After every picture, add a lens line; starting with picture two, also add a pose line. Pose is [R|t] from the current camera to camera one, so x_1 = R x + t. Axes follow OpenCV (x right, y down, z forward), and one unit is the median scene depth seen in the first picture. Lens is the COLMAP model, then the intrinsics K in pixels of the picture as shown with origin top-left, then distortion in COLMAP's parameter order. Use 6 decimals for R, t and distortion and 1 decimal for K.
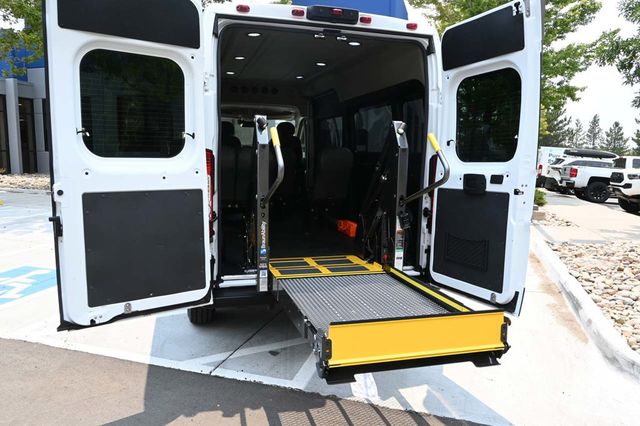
lens RADIAL K [[459.6, 0, 318.2], [0, 459.6, 214.3], [0, 0, 1]] dist [-0.006684, -0.001018]
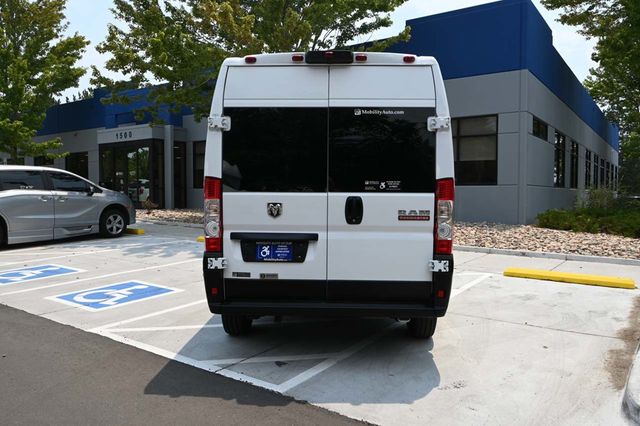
lens RADIAL K [[494.9, 0, 319.8], [0, 494.9, 209.8], [0, 0, 1]] dist [-0.007209, -0.003555]
pose [[0.948194, 0.000131, -0.317693, 0.399551], [-0.029230, 0.995794, -0.086829, 0.044277], [0.316346, 0.091617, 0.944210, -0.114681]]
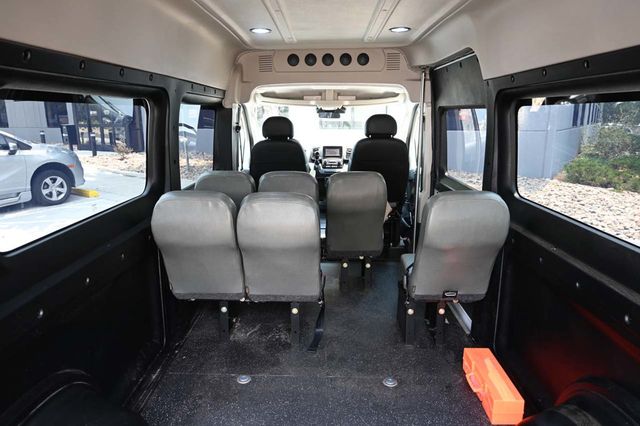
lens RADIAL K [[435.2, 0, 316.8], [0, 435.2, 211.0], [0, 0, 1]] dist [-0.006388, 0.002243]
pose [[0.951986, 0.047386, -0.302453, 0.048126], [-0.022077, 0.996002, 0.086556, -0.263956], [0.305346, -0.075723, 0.949226, 0.952254]]
